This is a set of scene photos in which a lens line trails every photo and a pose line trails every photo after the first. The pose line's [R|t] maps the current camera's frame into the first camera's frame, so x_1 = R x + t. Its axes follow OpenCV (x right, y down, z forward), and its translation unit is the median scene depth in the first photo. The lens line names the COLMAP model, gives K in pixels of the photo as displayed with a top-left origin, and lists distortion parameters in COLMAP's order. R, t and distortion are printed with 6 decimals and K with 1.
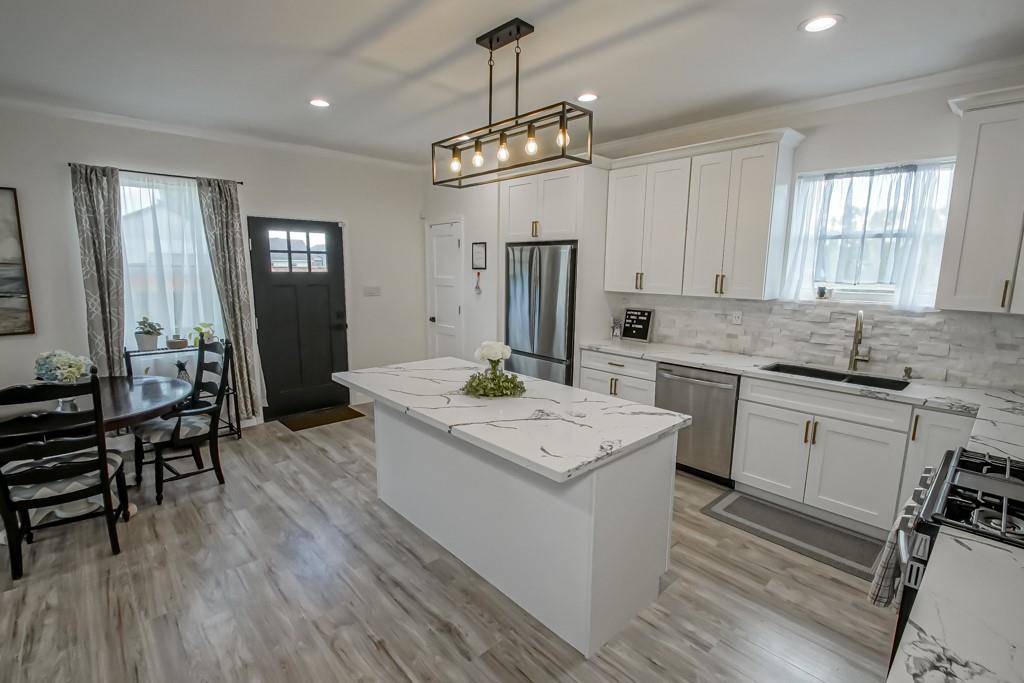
lens RADIAL K [[466.6, 0, 533.0], [0, 466.6, 345.3], [0, 0, 1]] dist [-0.012216, -0.002277]
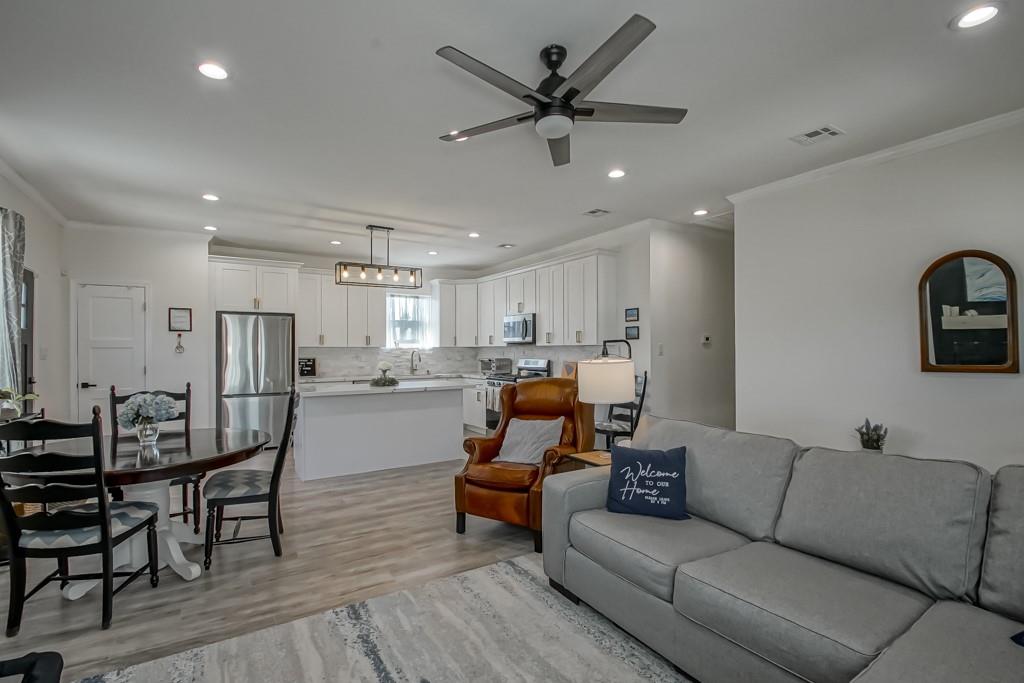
lens RADIAL K [[466.6, 0, 520.6], [0, 466.6, 341.9], [0, 0, 1]] dist [-0.012216, -0.002277]
pose [[0.166819, 0.005185, 0.985974, -1.474223], [0.175412, 0.983878, -0.034852, 0.062528], [-0.970259, 0.178765, 0.163220, 0.026738]]
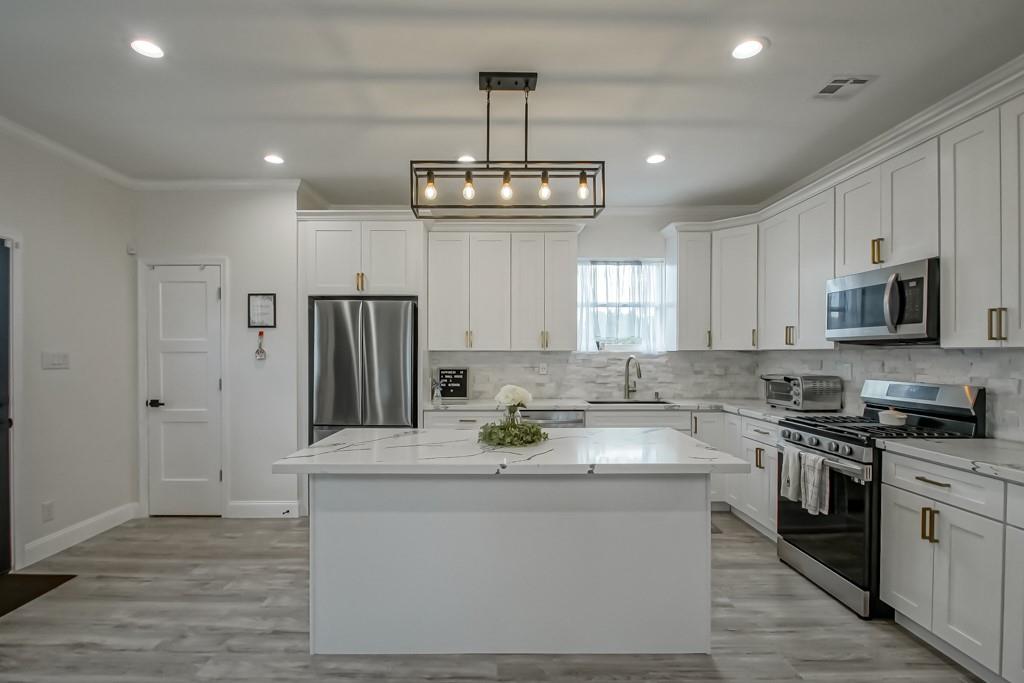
lens RADIAL K [[466.6, 0, 509.5], [0, 466.6, 355.9], [0, 0, 1]] dist [-0.012216, -0.002277]
pose [[0.684326, -0.016910, 0.728980, -0.536764], [0.133515, 0.985735, -0.102470, 0.020808], [-0.716848, 0.167453, 0.676822, 0.267823]]
